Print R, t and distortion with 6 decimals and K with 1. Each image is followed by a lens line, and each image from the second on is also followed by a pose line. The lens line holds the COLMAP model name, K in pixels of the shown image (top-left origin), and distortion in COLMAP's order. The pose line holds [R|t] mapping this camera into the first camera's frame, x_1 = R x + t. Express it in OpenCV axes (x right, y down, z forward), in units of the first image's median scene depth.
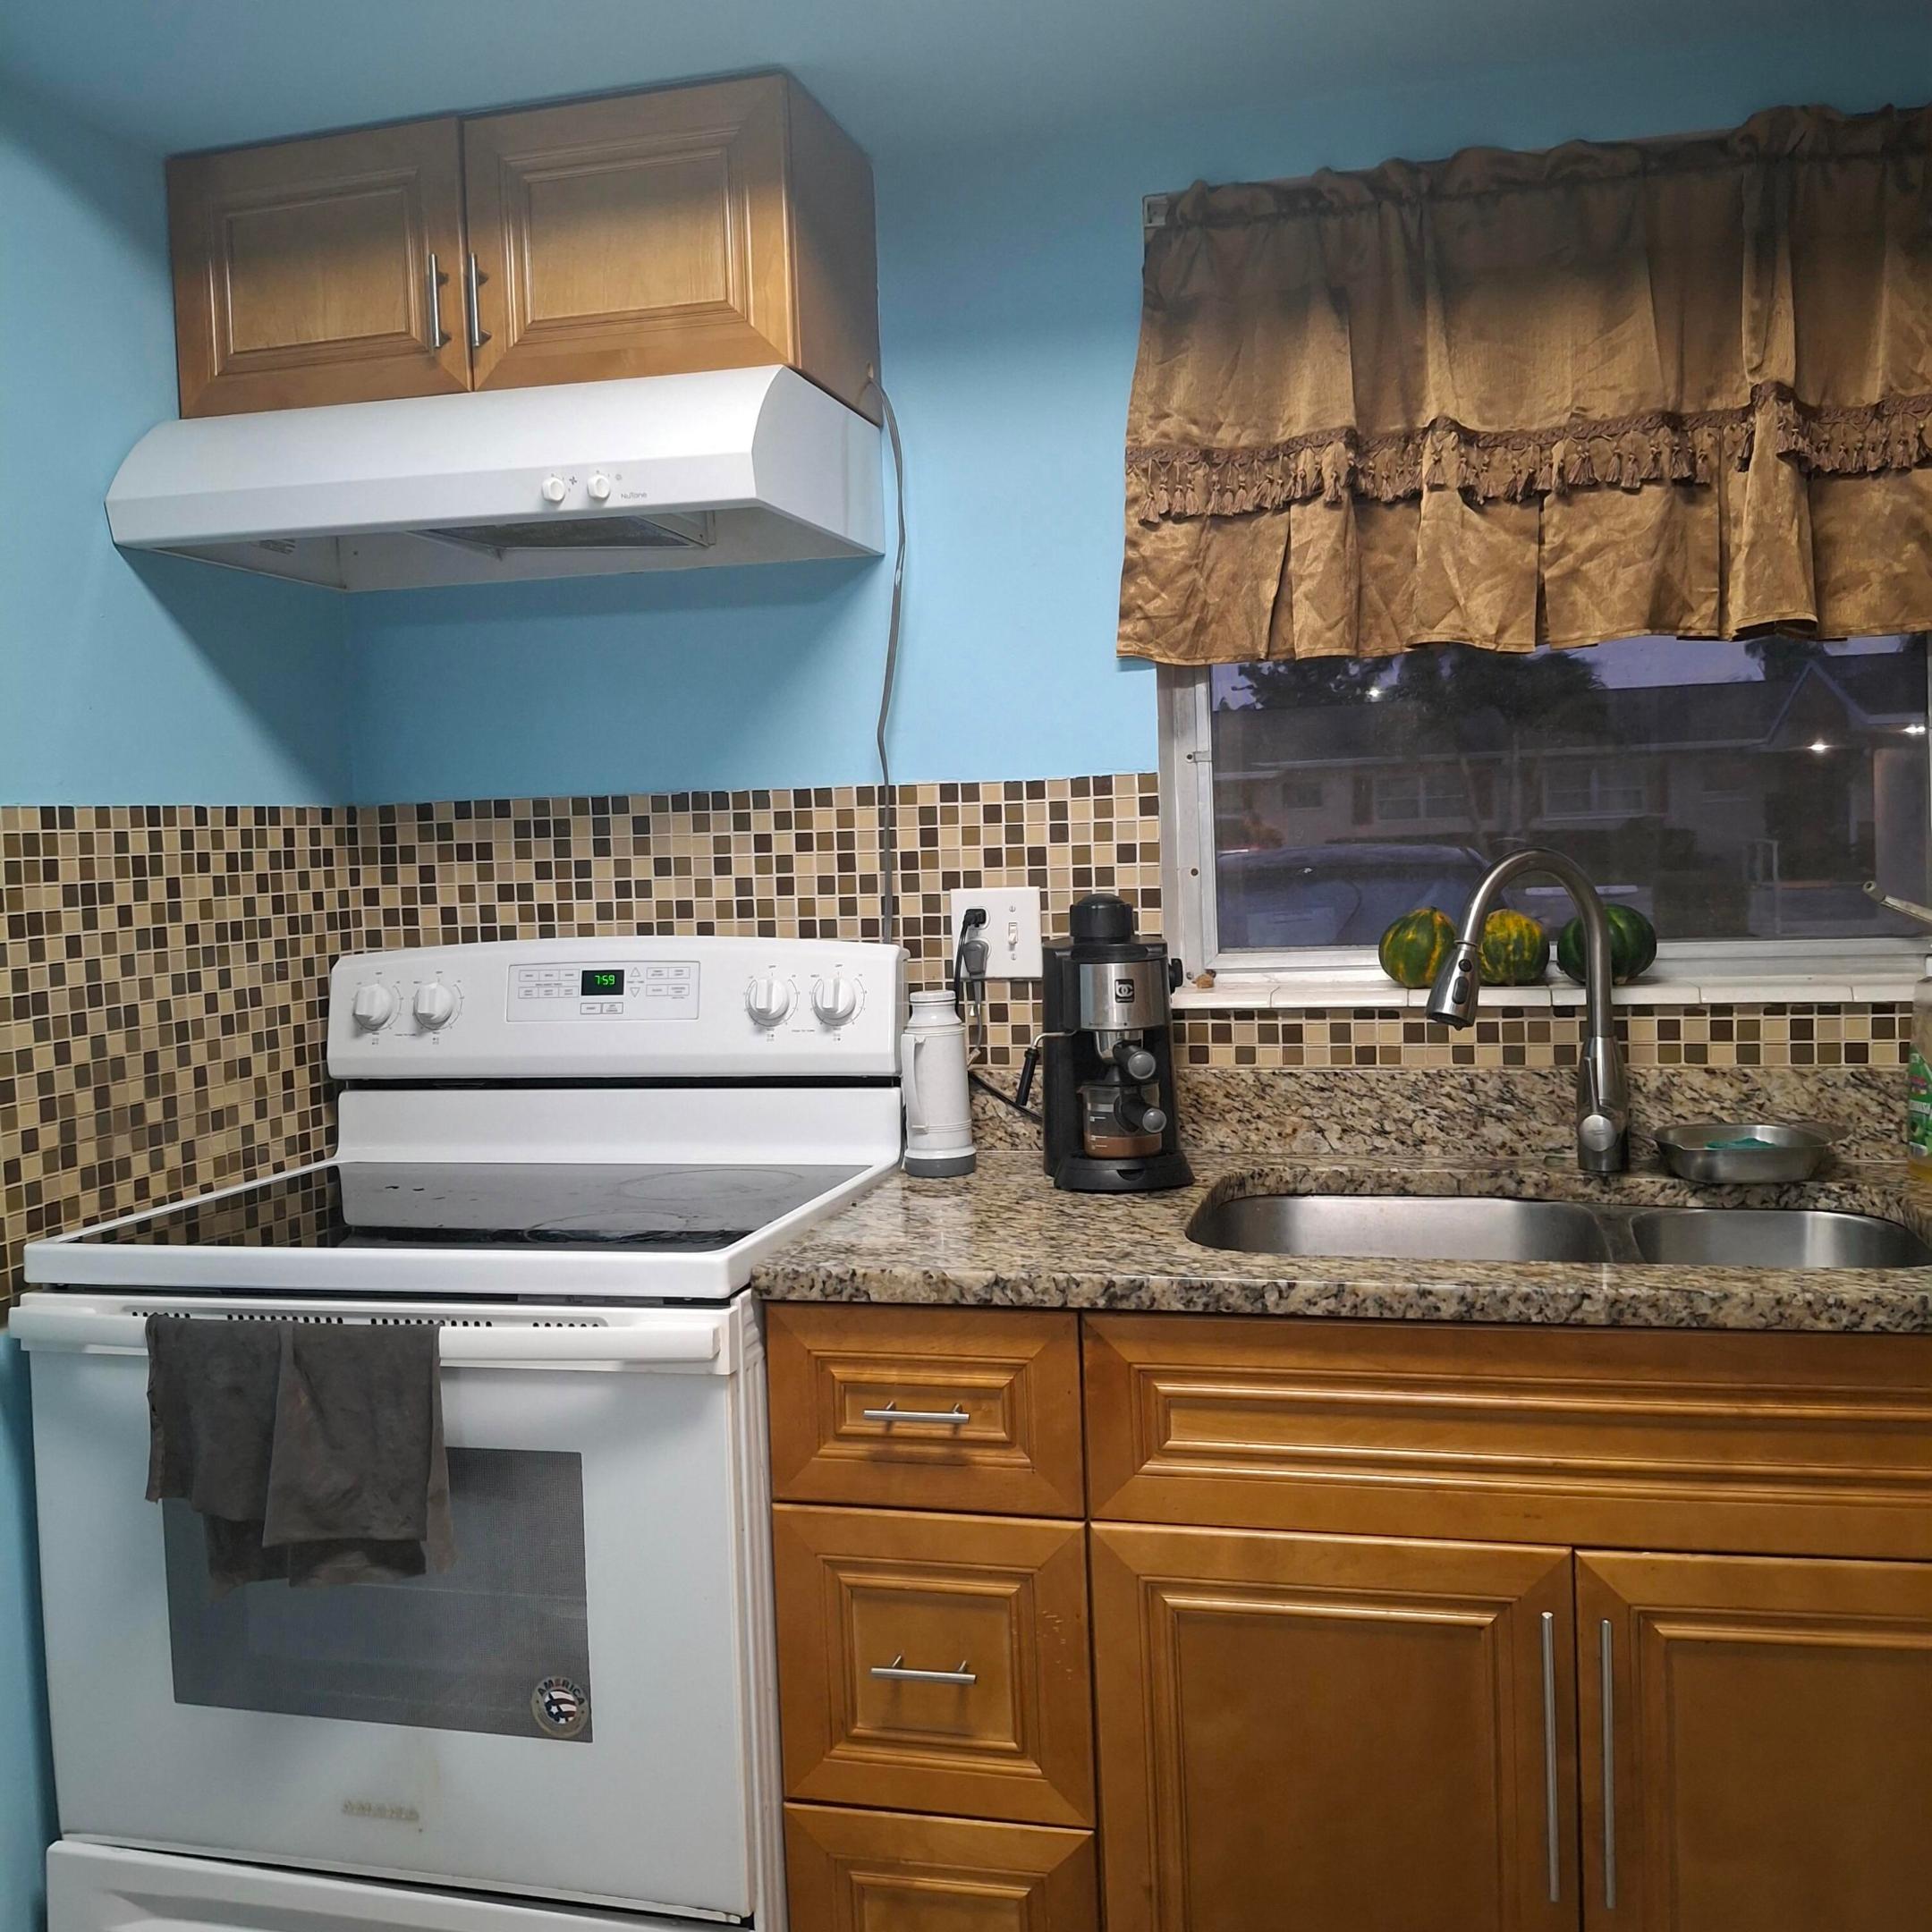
lens RADIAL K [[1972.6, 0, 965.6], [0, 1972.6, 963.7], [0, 0, 1]] dist [0.005257, 0.000000]
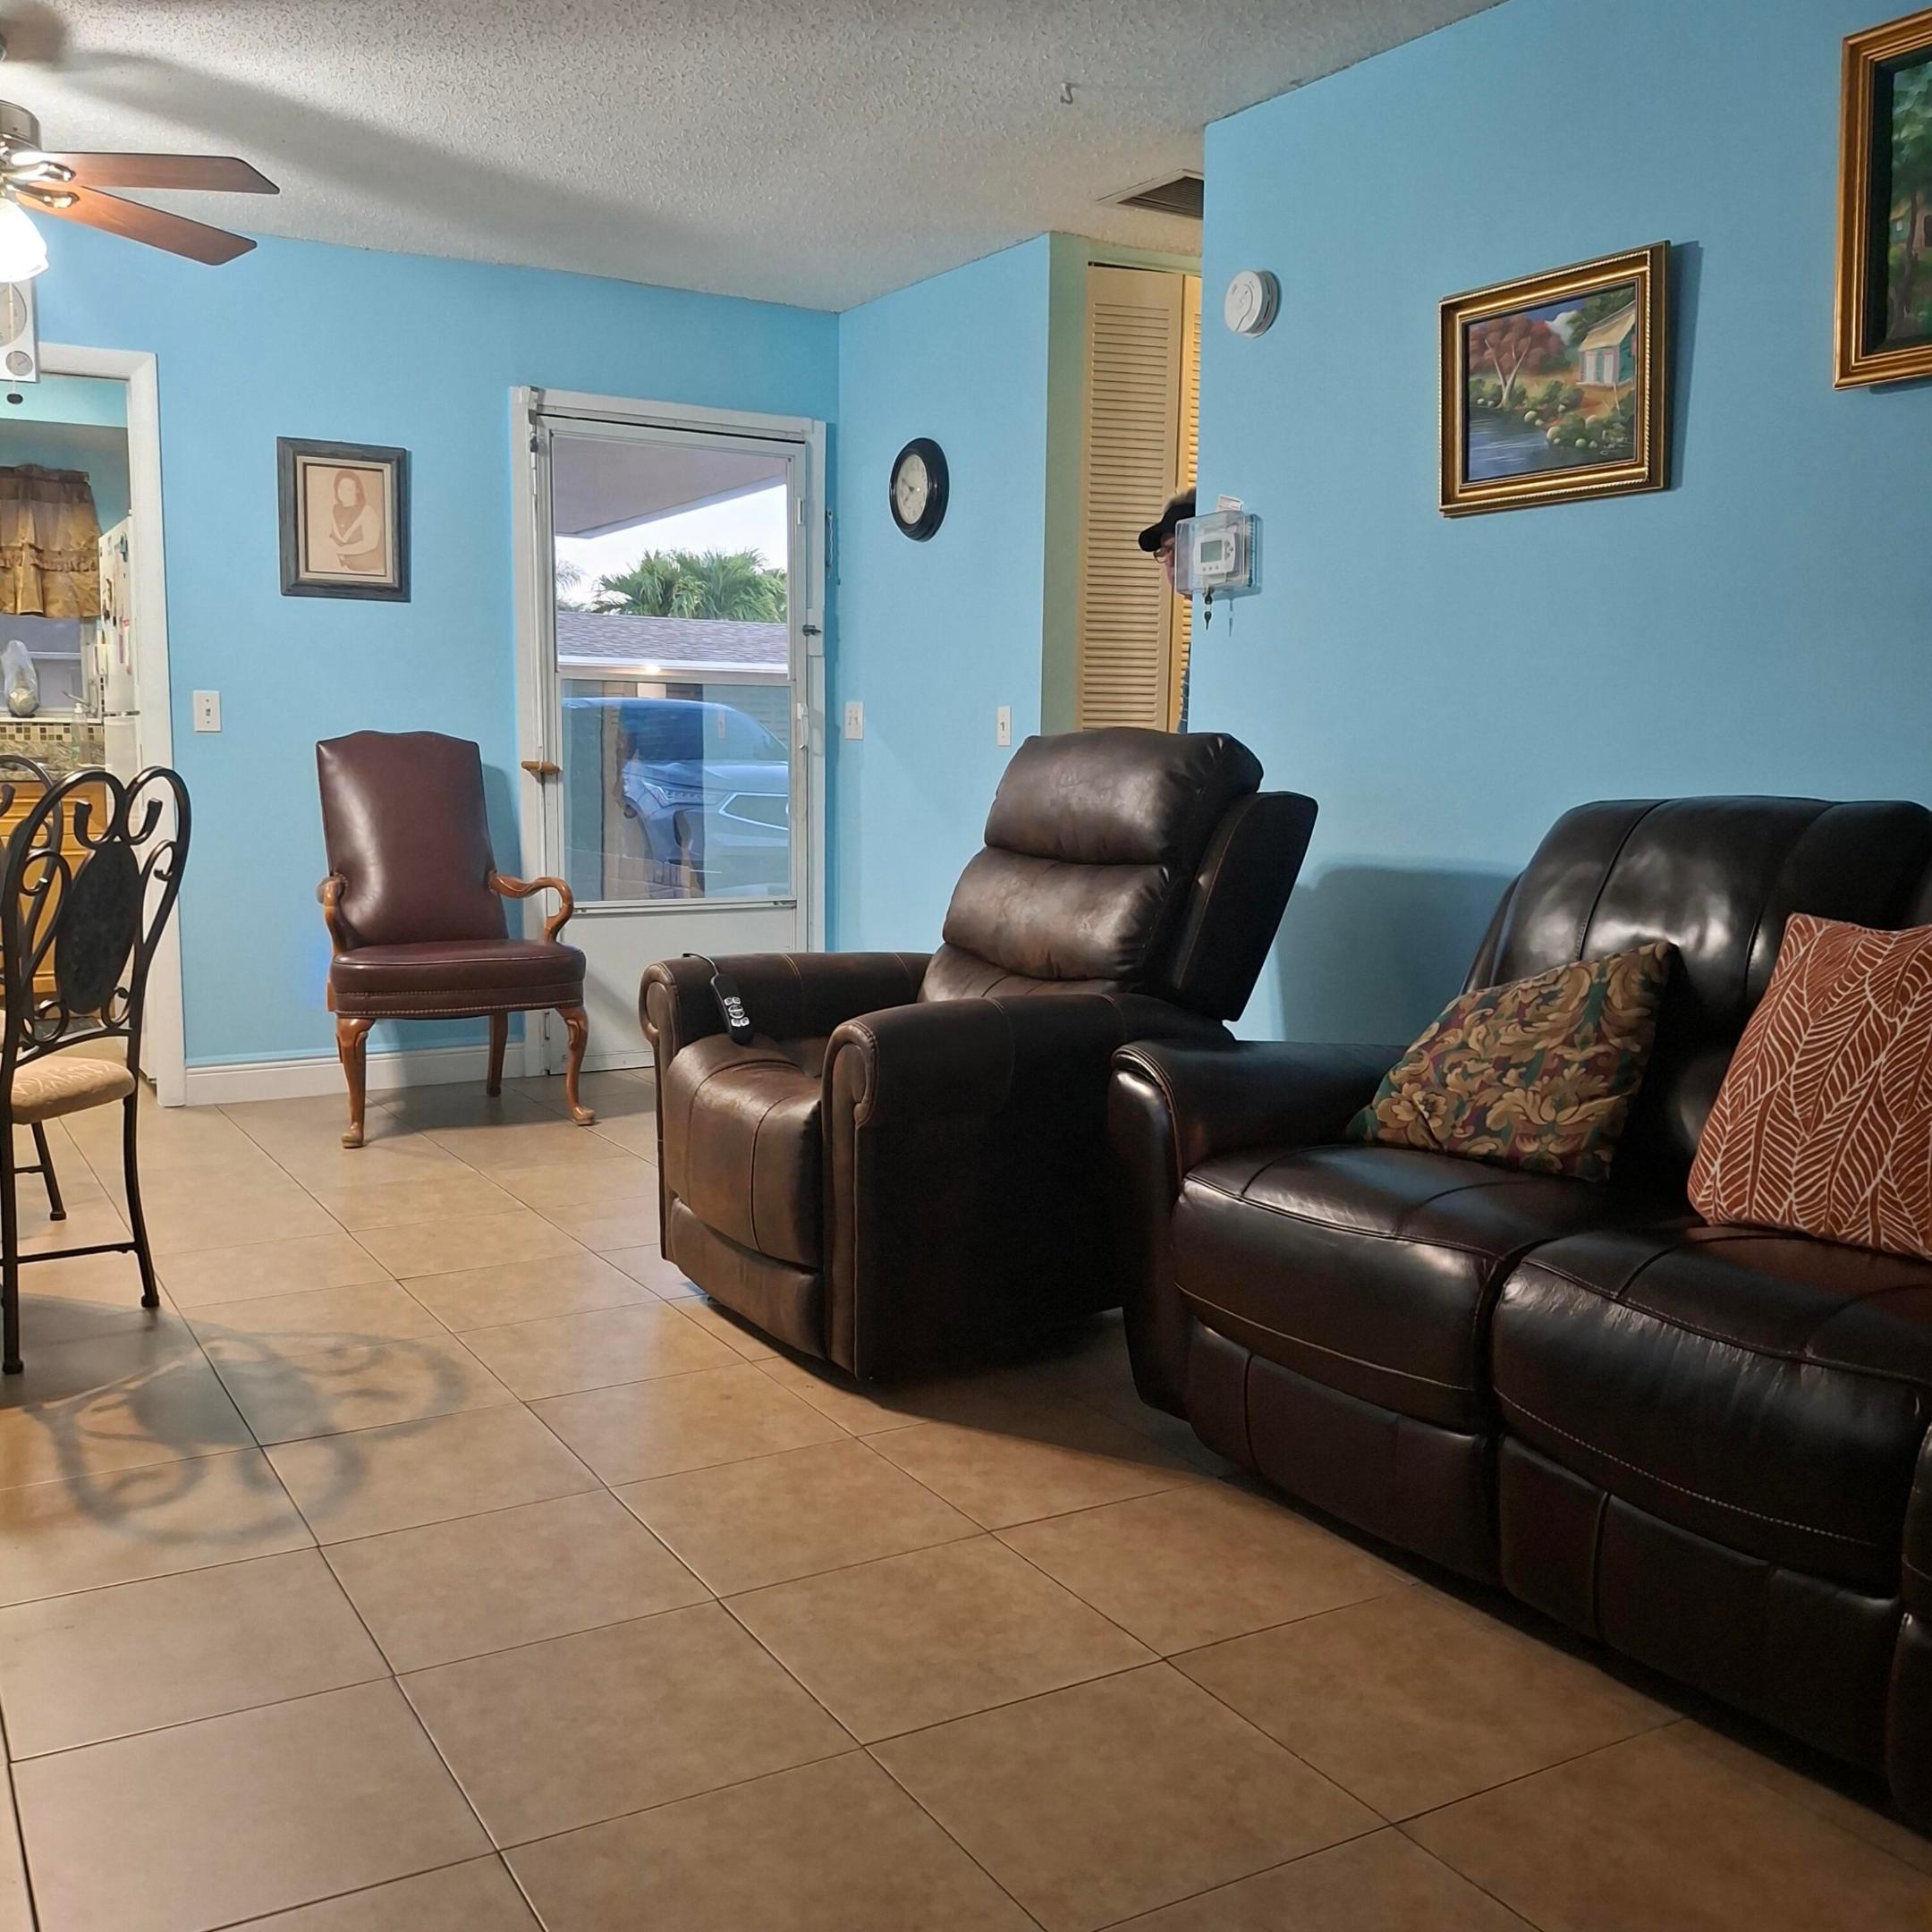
lens RADIAL K [[1972.6, 0, 970.2], [0, 1972.6, 974.6], [0, 0, 1]] dist [0.005257, 0.000000]
pose [[0.707962, -0.041631, 0.705023, -0.896996], [-0.004213, 0.997994, 0.063162, 0.238875], [-0.706238, -0.047686, 0.706366, -2.650165]]
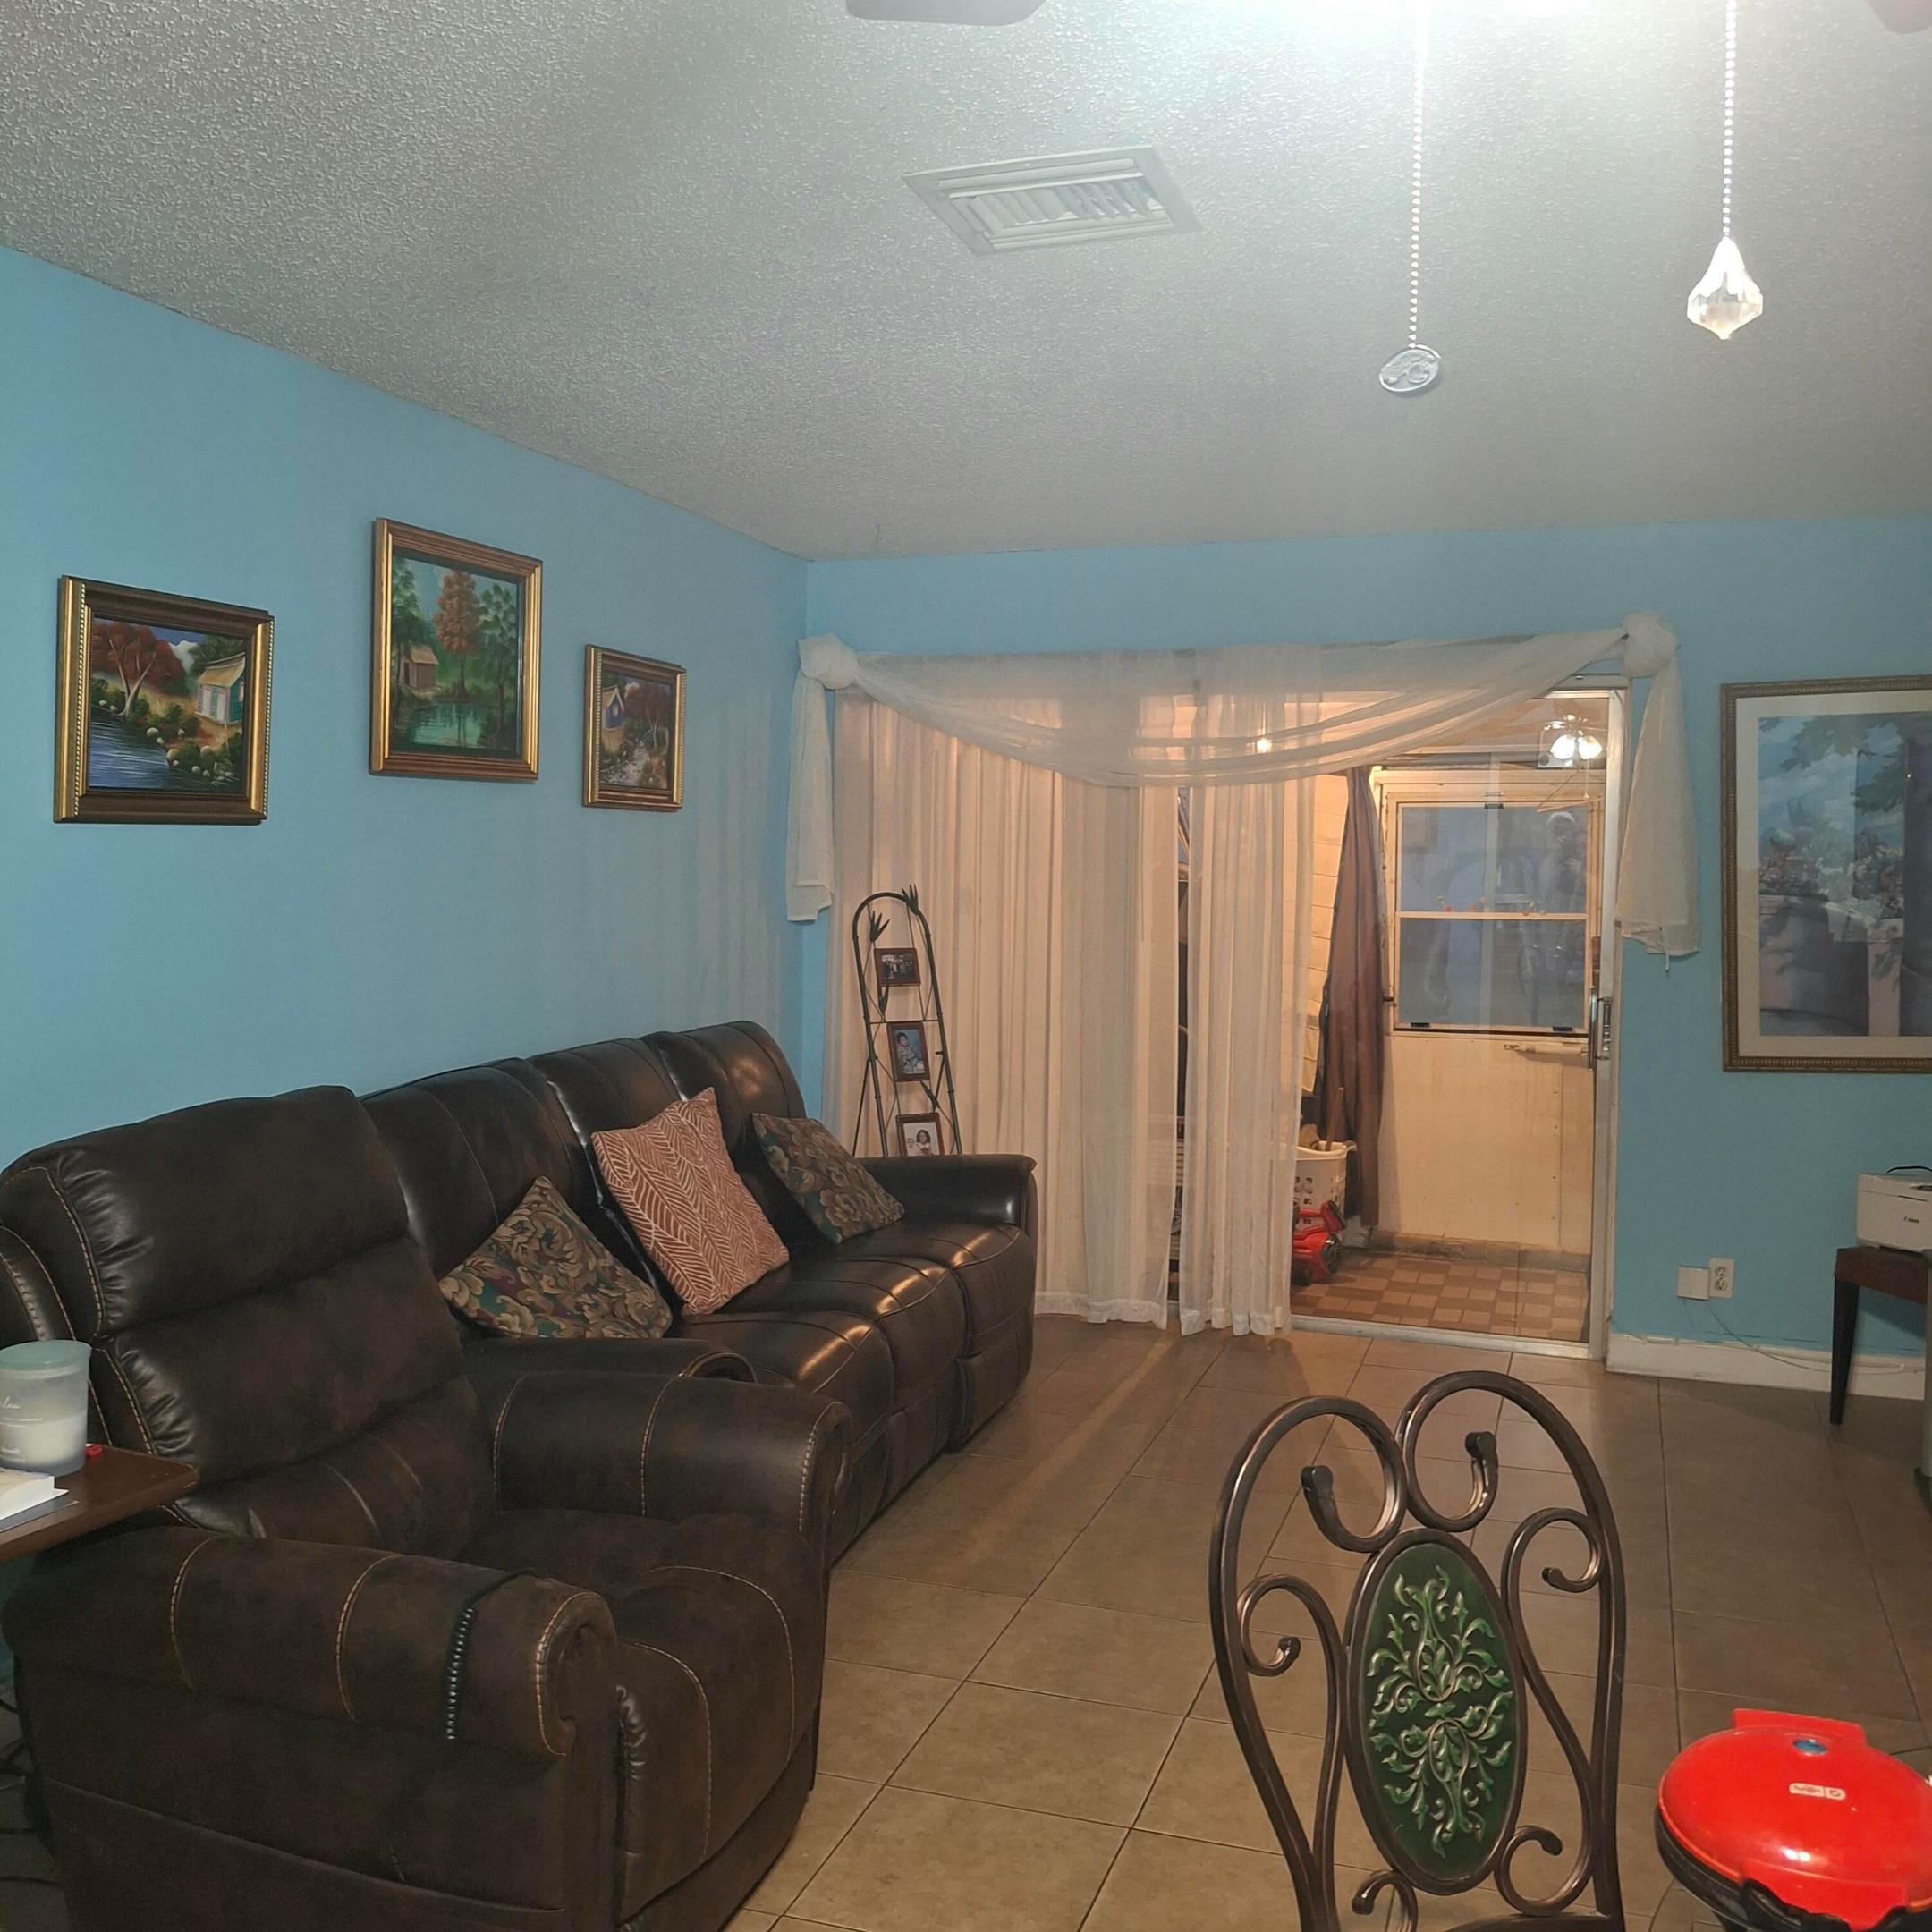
lens RADIAL K [[1972.6, 0, 959.9], [0, 1972.6, 962.1], [0, 0, 1]] dist [0.005257, 0.000000]
pose [[-0.998129, 0.035547, 0.049741, 1.644041], [0.040452, 0.994027, 0.101356, -0.769510], [-0.045841, 0.103178, -0.993606, 5.143168]]
